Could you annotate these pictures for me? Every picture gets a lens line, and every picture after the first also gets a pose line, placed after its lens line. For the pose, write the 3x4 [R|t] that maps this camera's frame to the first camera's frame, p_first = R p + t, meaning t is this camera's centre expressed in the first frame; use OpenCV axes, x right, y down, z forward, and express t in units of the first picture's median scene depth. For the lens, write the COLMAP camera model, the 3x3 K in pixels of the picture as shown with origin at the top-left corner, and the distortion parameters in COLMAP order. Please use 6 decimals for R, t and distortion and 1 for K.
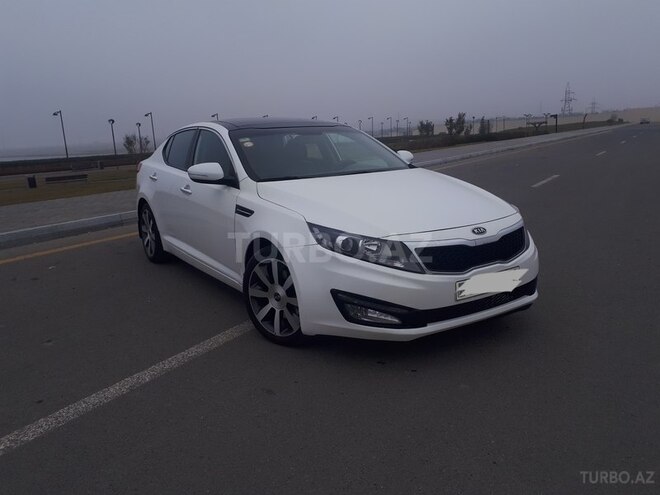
lens RADIAL K [[513.7, 0, 330.8], [0, 513.7, 247.2], [0, 0, 1]] dist [0.039443, -0.033045]
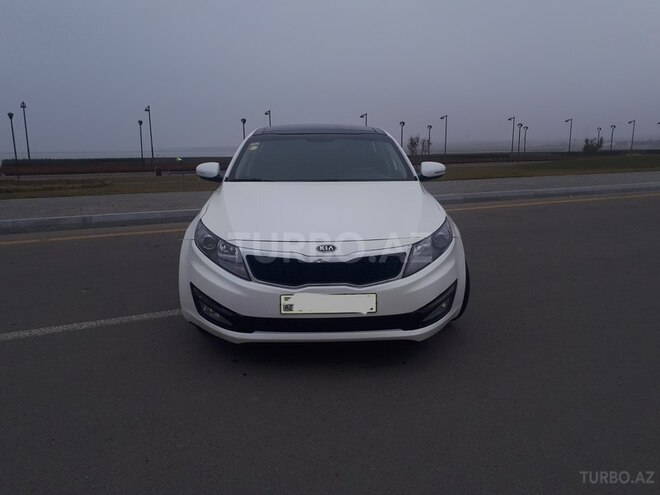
lens RADIAL K [[513.7, 0, 331.4], [0, 513.7, 247.0], [0, 0, 1]] dist [0.039443, -0.033045]
pose [[0.863567, 0.137324, -0.485174, 0.762831], [-0.140504, 0.989625, 0.030020, -0.064408], [0.484263, 0.042245, 0.873902, 0.175255]]
